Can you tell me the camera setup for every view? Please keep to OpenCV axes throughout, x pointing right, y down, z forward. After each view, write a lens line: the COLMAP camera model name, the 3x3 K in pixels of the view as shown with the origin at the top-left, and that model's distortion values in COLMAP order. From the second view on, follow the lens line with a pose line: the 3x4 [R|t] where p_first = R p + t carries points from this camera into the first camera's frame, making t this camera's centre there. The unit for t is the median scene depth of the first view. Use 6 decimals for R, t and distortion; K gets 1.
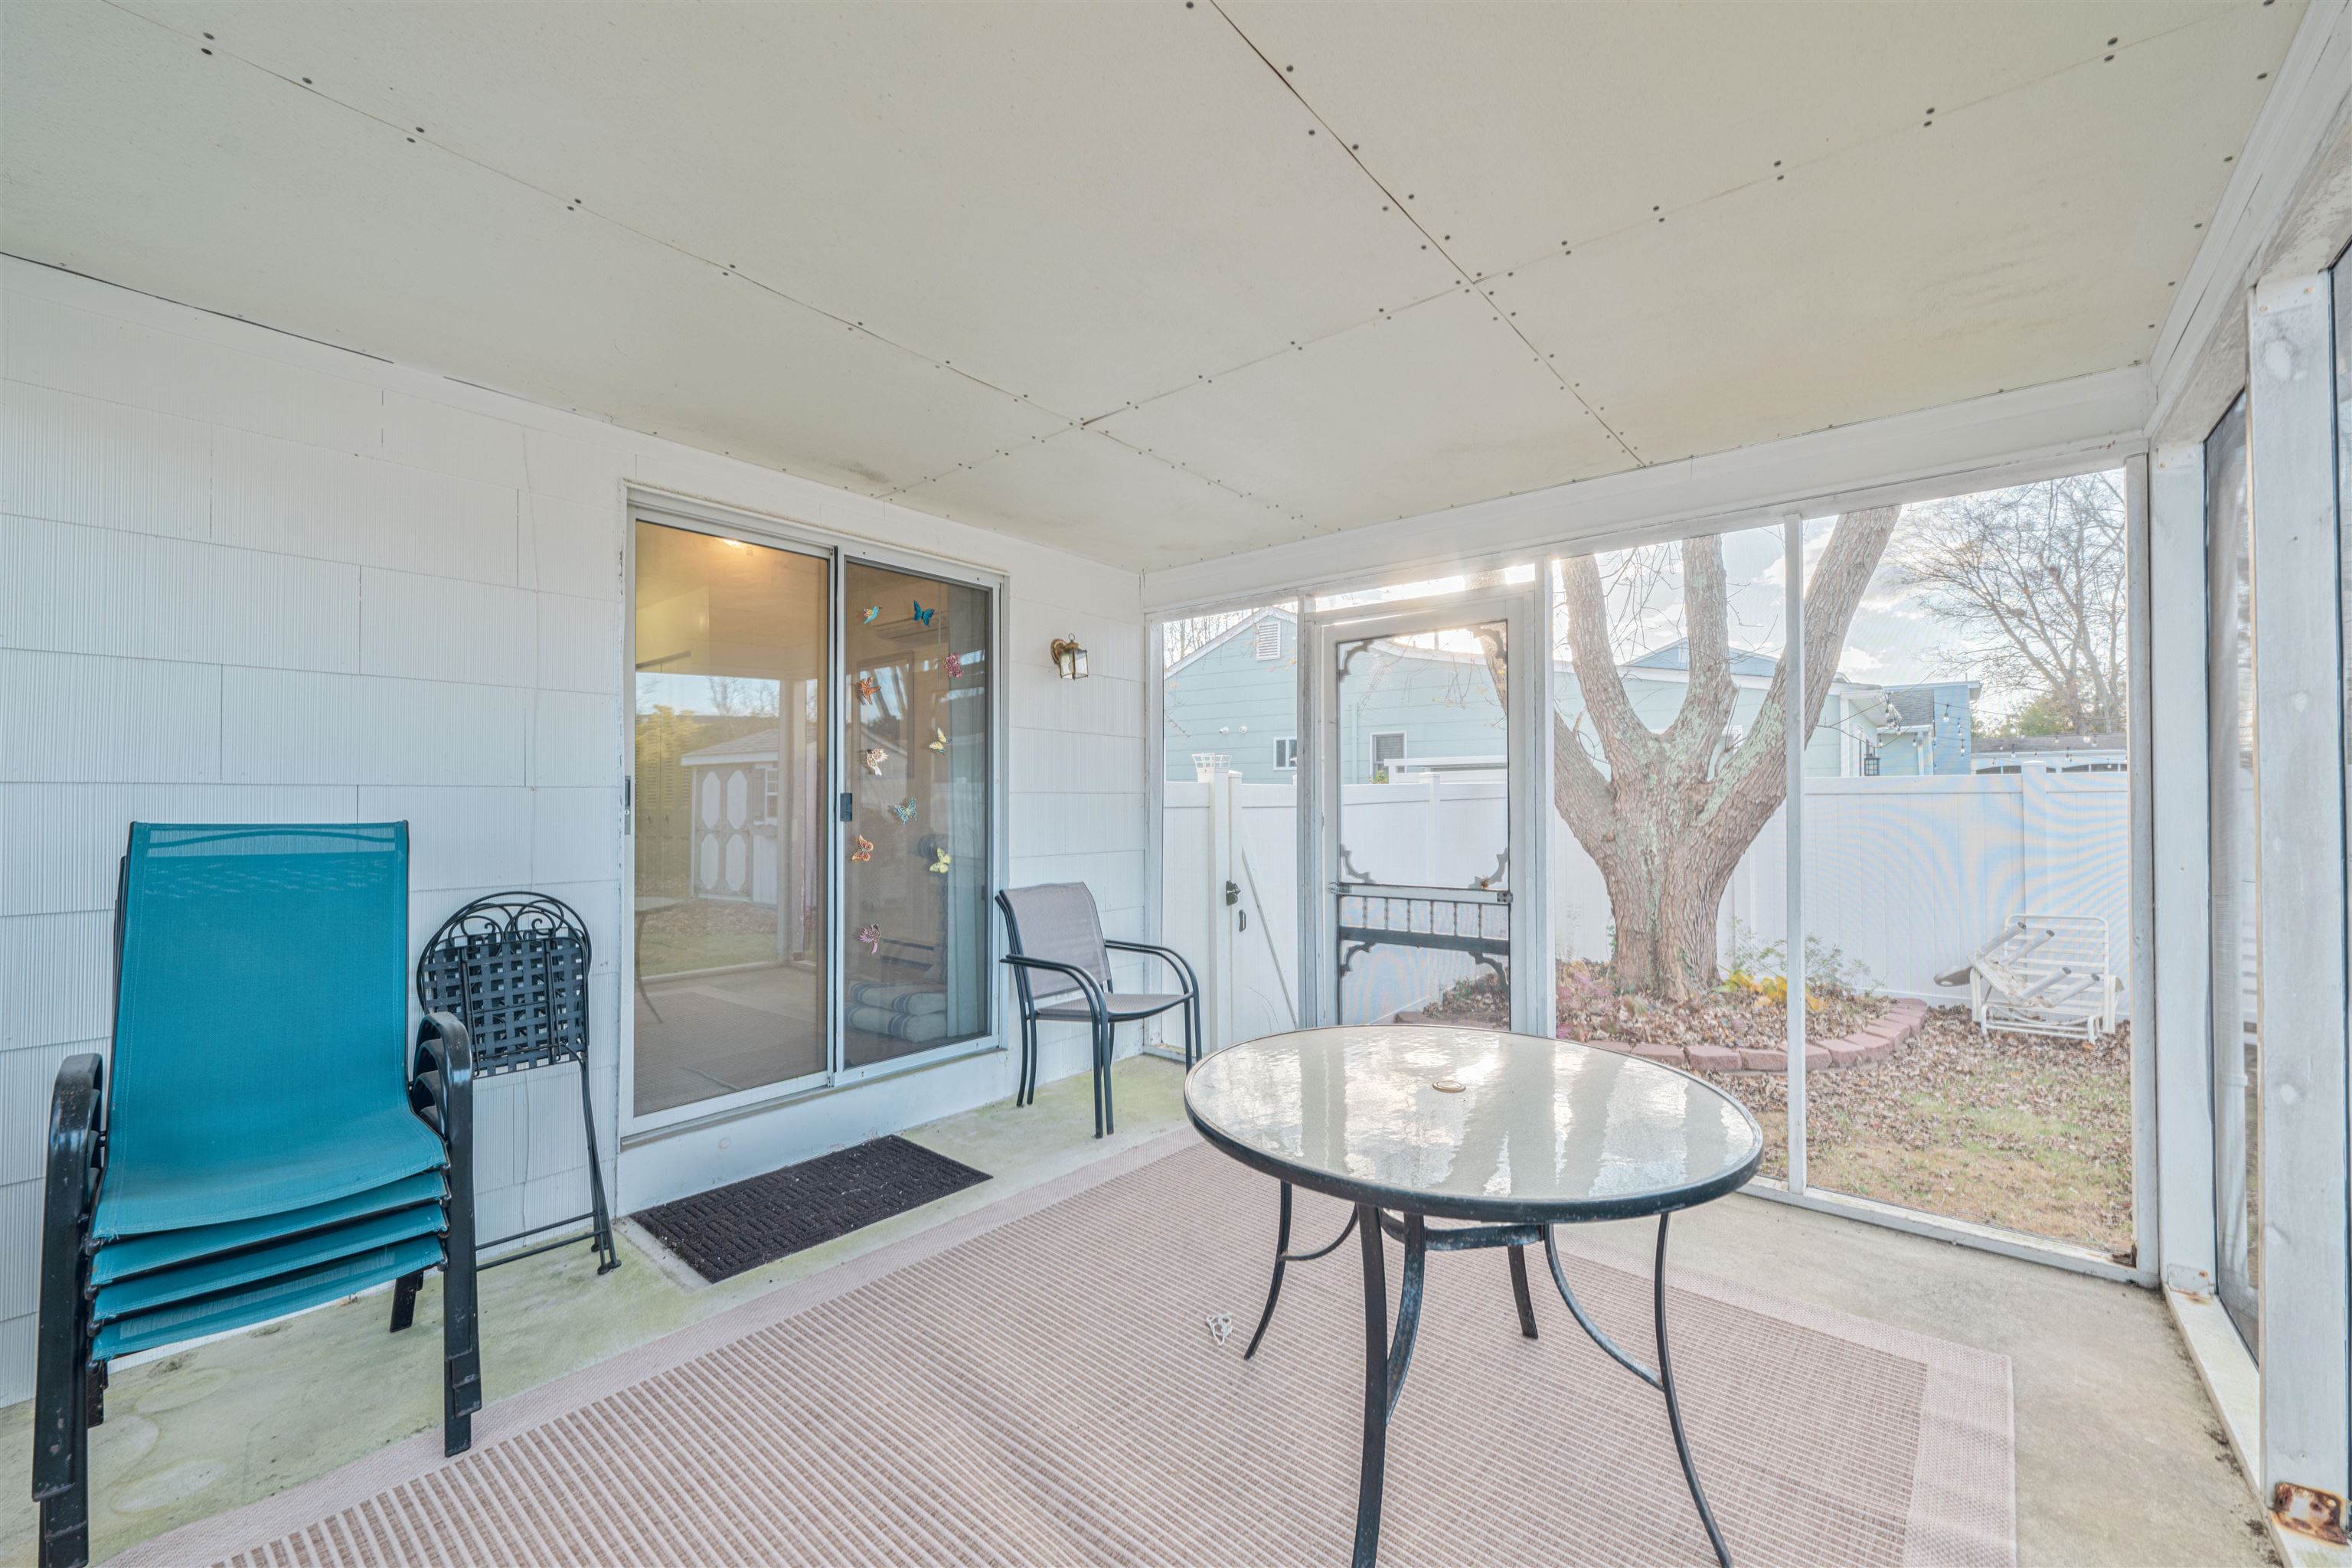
lens RADIAL K [[927.7, 0, 1181.9], [0, 927.7, 796.9], [0, 0, 1]] dist [-0.001735, -0.000139]
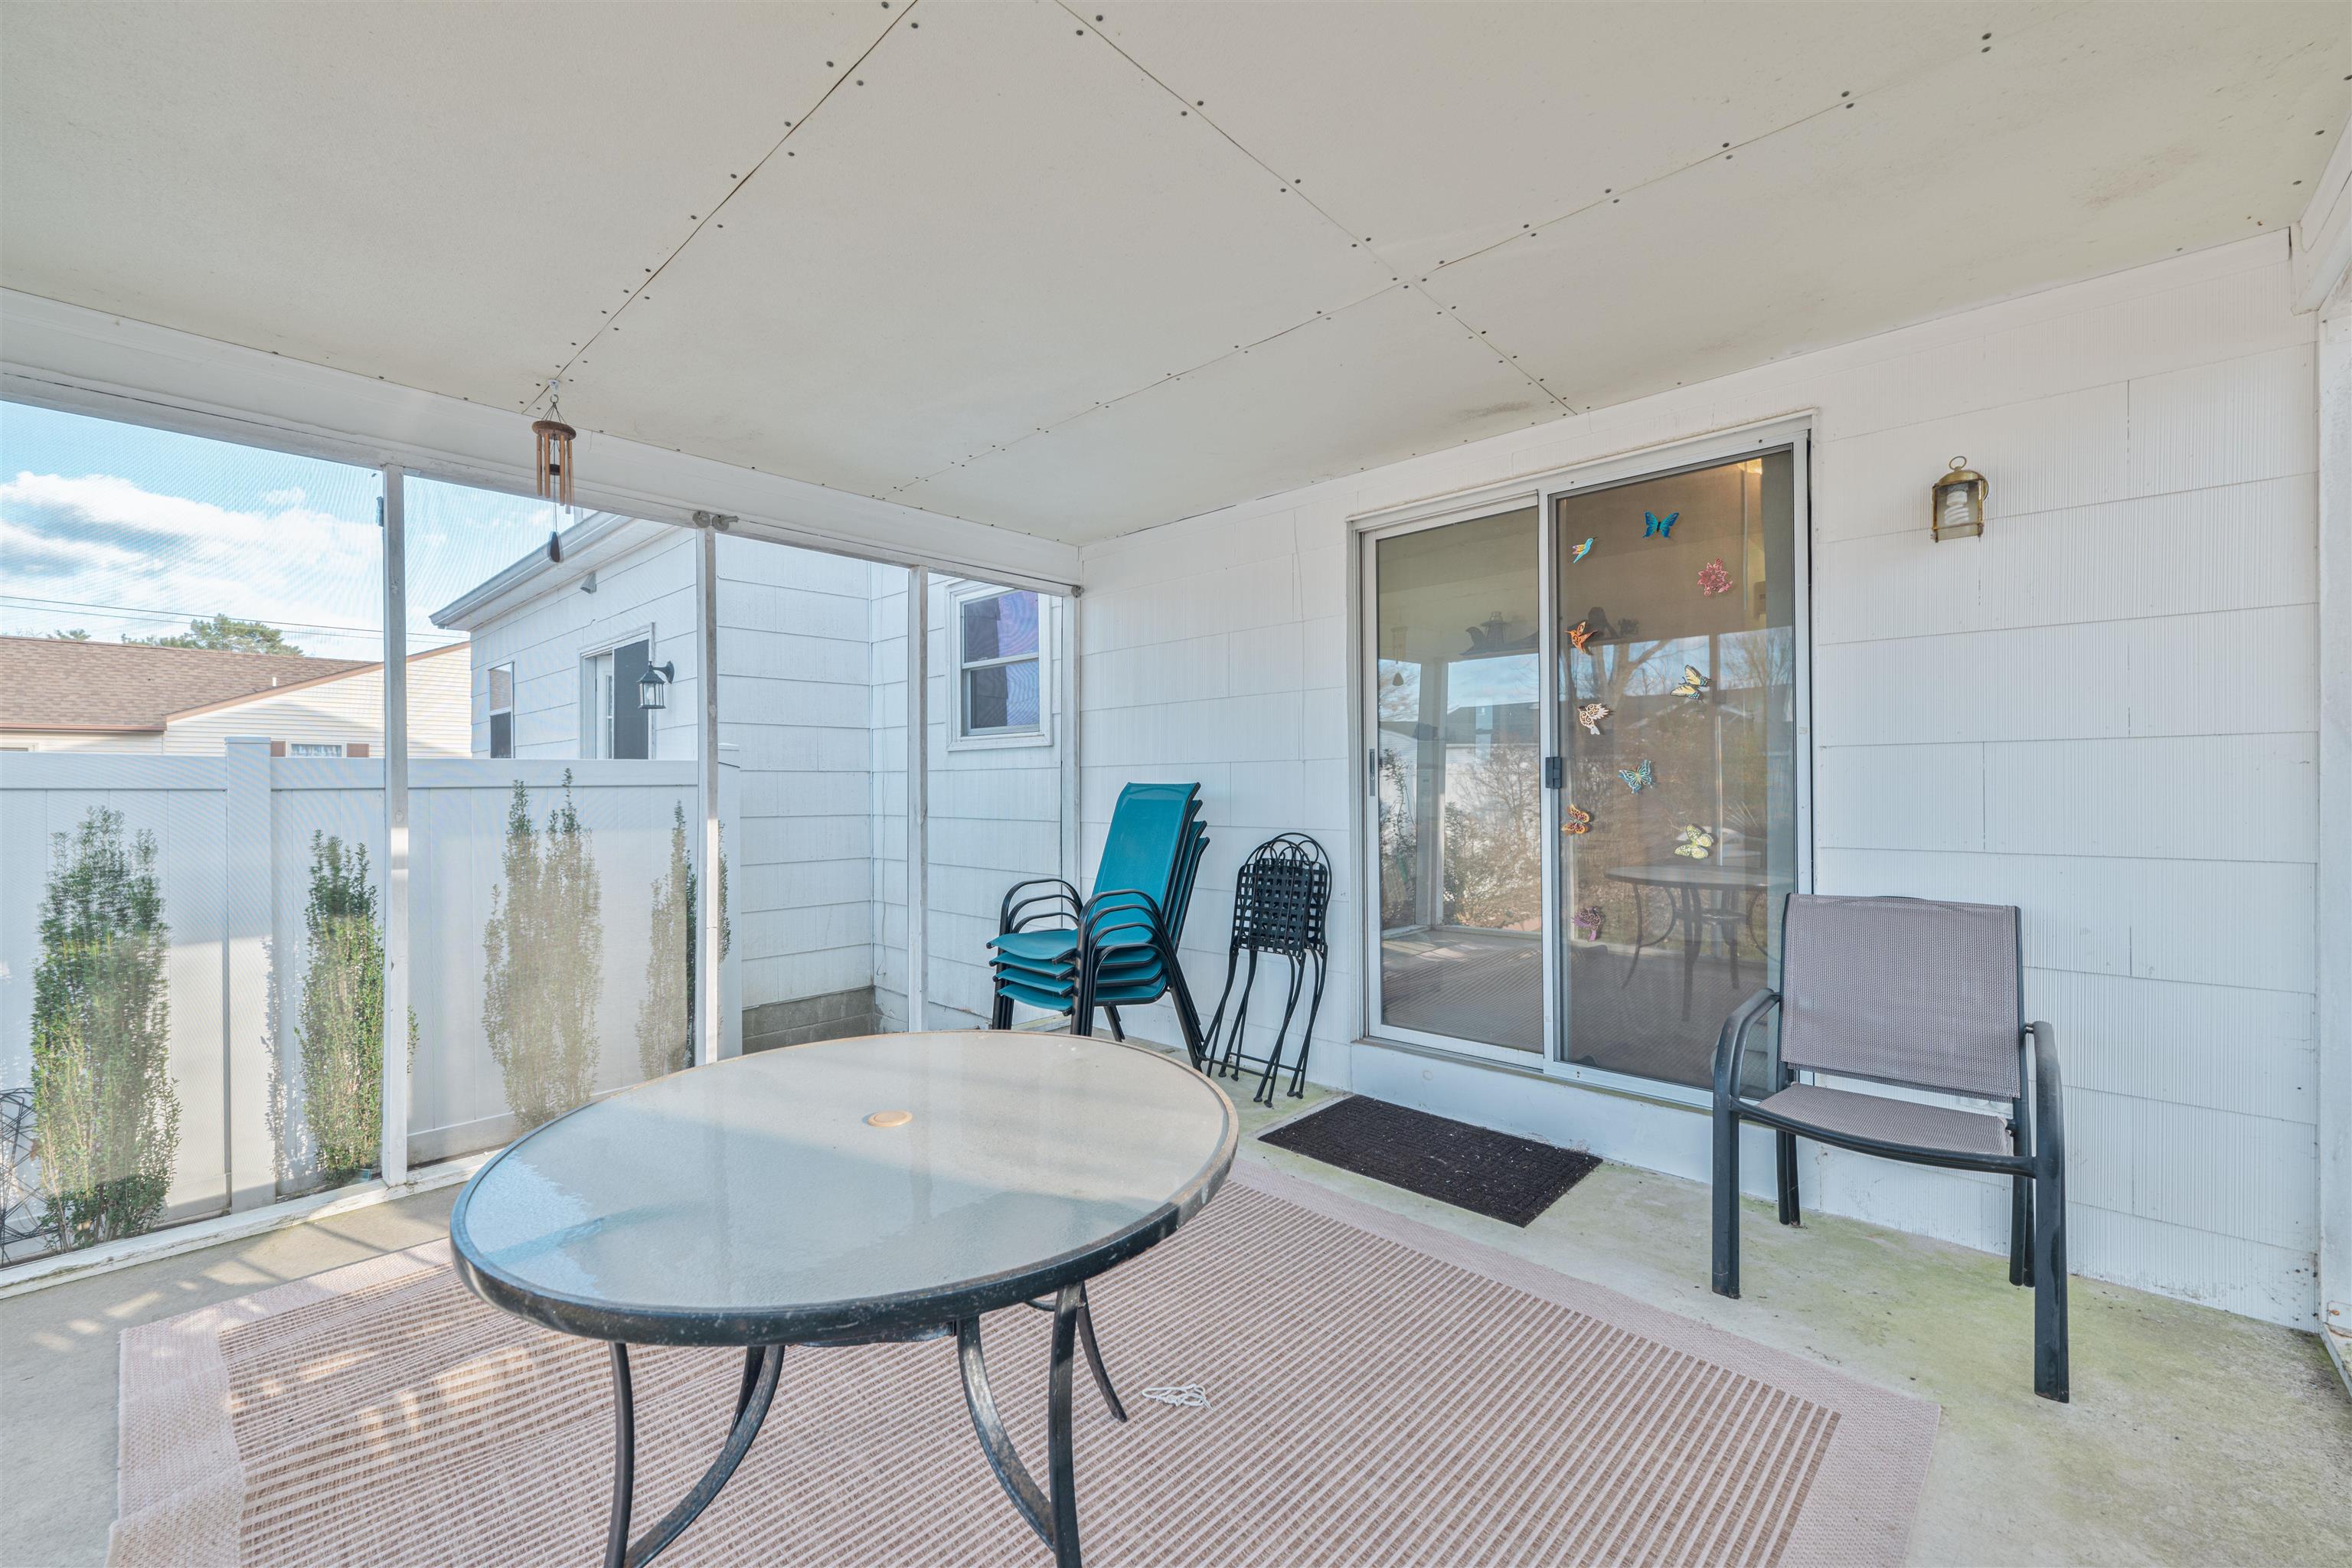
lens RADIAL K [[927.7, 0, 1187.7], [0, 927.7, 790.9], [0, 0, 1]] dist [-0.001735, -0.000139]
pose [[-0.044018, 0.009741, -0.998983, 0.613585], [0.013733, 0.999864, 0.009145, 0.017607], [0.998936, -0.013316, -0.044146, 0.747227]]
